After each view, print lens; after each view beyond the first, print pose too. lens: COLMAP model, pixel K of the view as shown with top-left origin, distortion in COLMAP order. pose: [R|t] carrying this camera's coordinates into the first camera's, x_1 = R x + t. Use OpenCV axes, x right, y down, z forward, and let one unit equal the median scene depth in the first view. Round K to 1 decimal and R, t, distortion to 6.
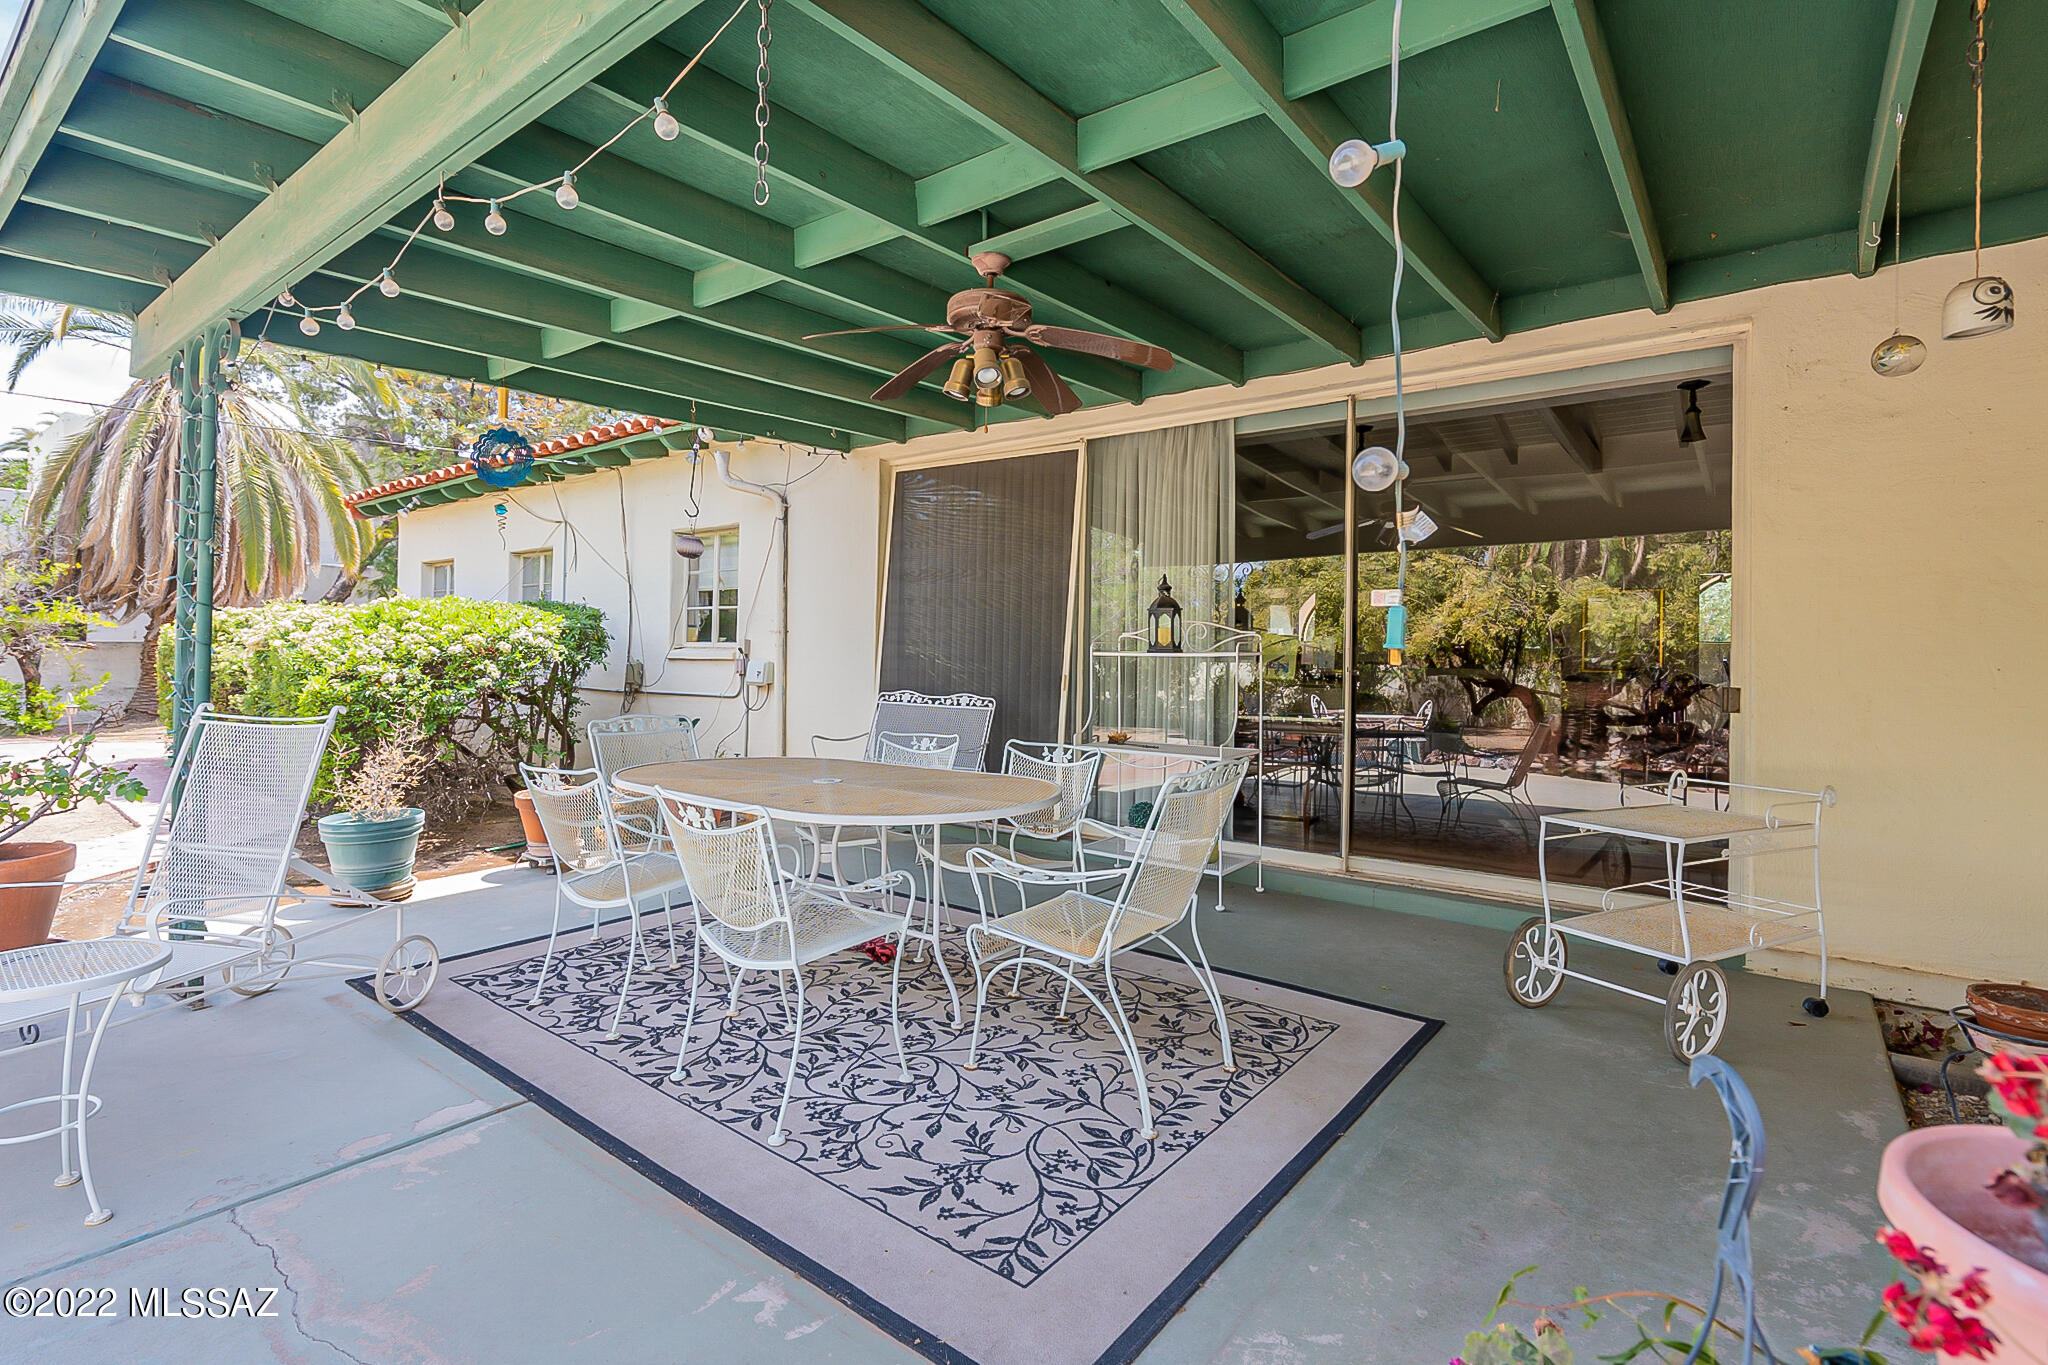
lens RADIAL K [[964.2, 0, 1015.4], [0, 964.2, 662.6], [0, 0, 1]] dist [-0.000734, -0.000192]
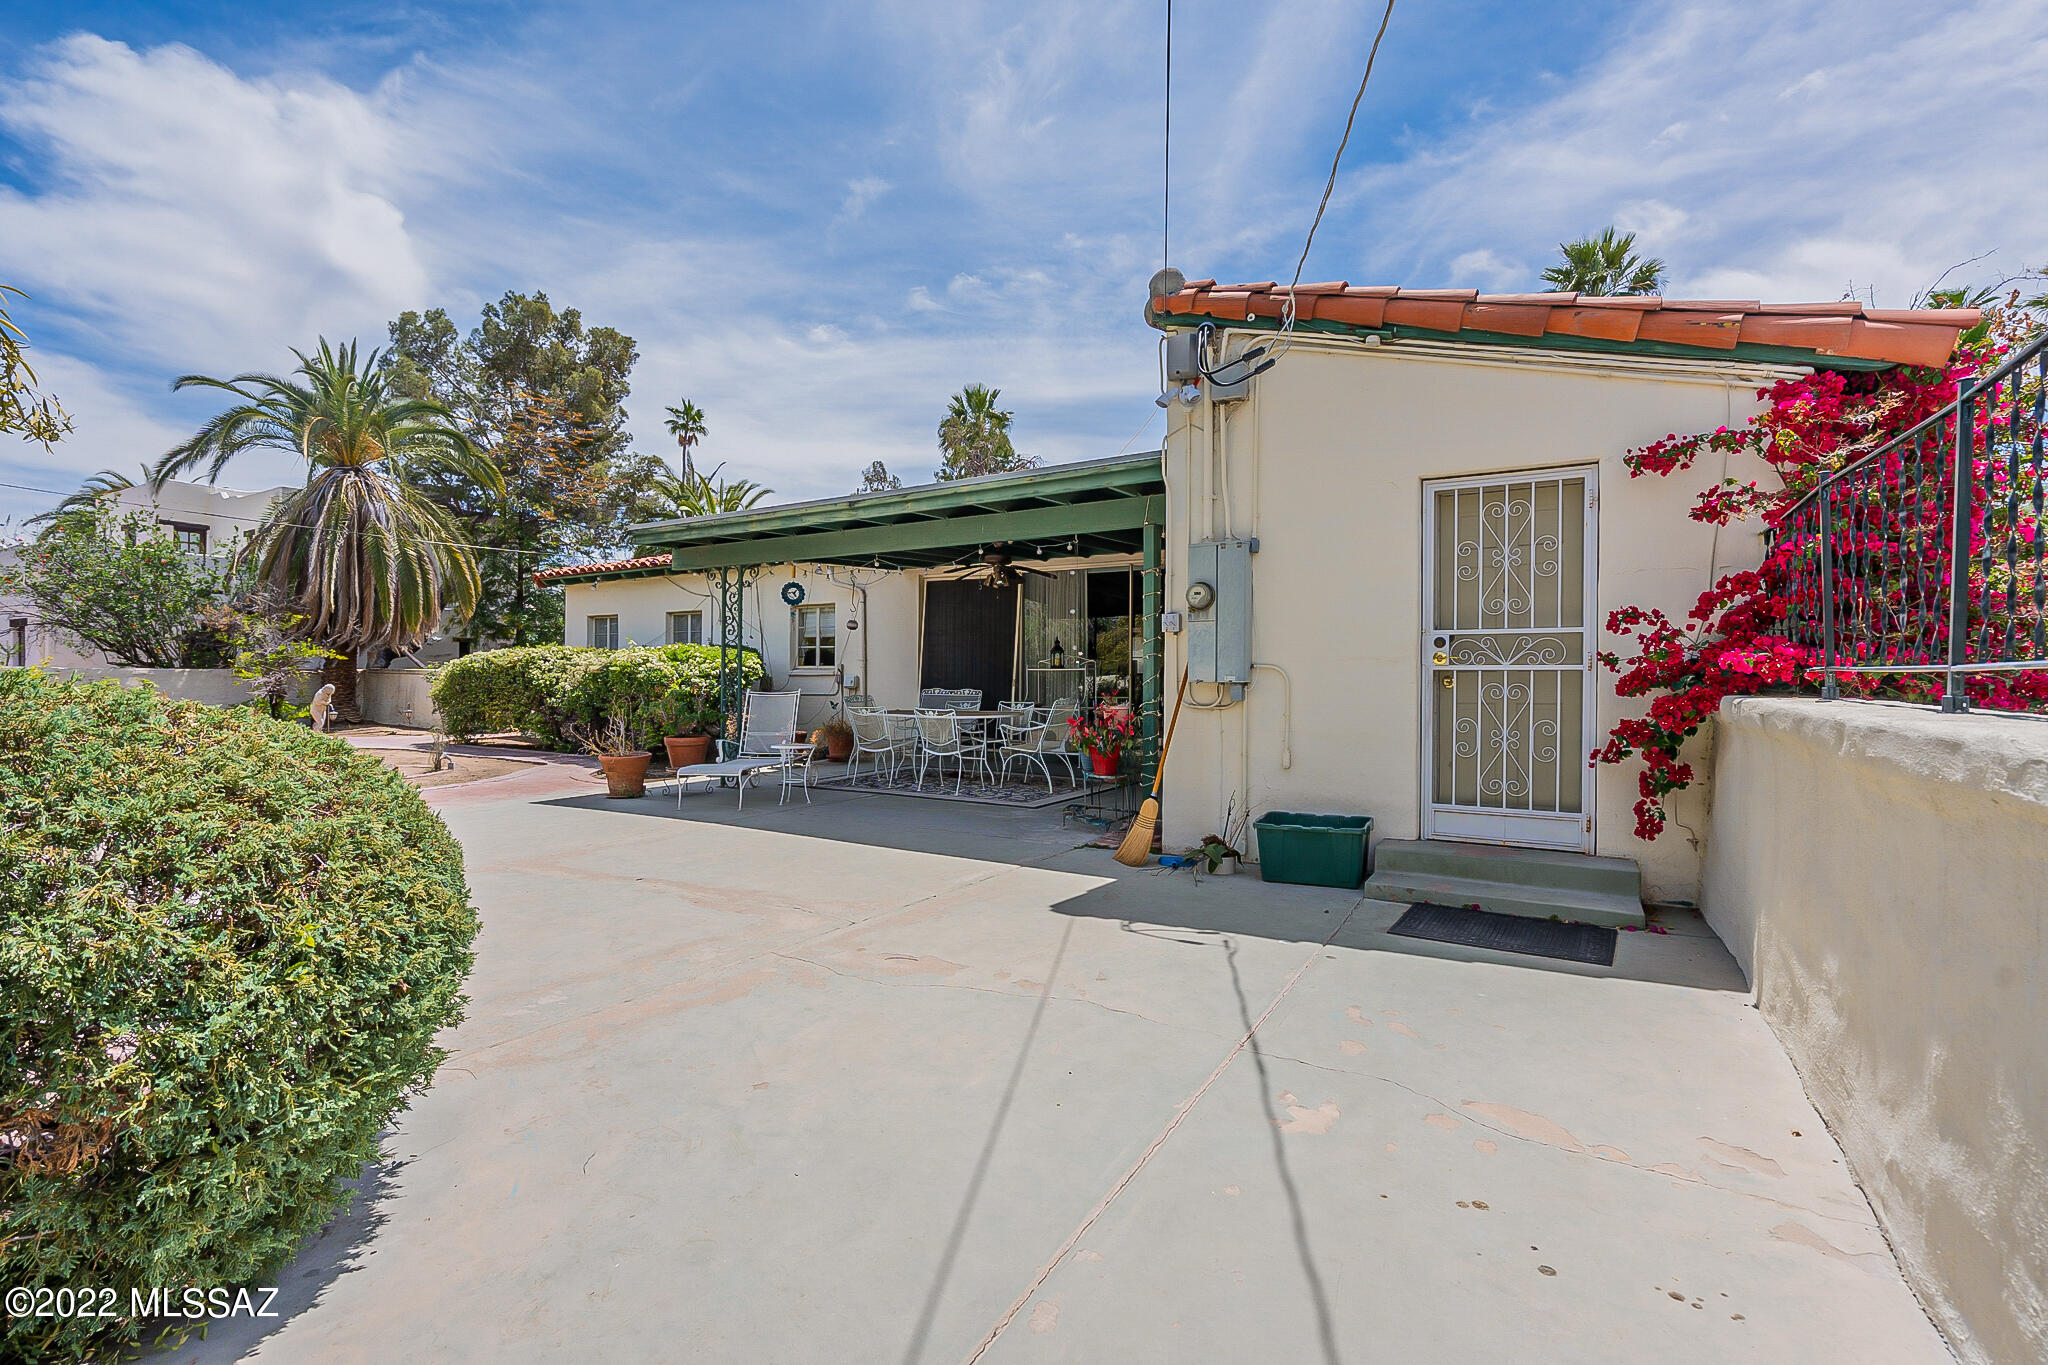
lens RADIAL K [[916.7, 0, 1024.0], [0, 916.7, 682.5], [0, 0, 1]] dist [-0.002071, -0.000726]
pose [[0.995675, -0.014651, 0.091744, -0.087319], [0.014402, 0.999891, 0.003368, 0.010581], [-0.091783, -0.002032, 0.995777, -0.787754]]
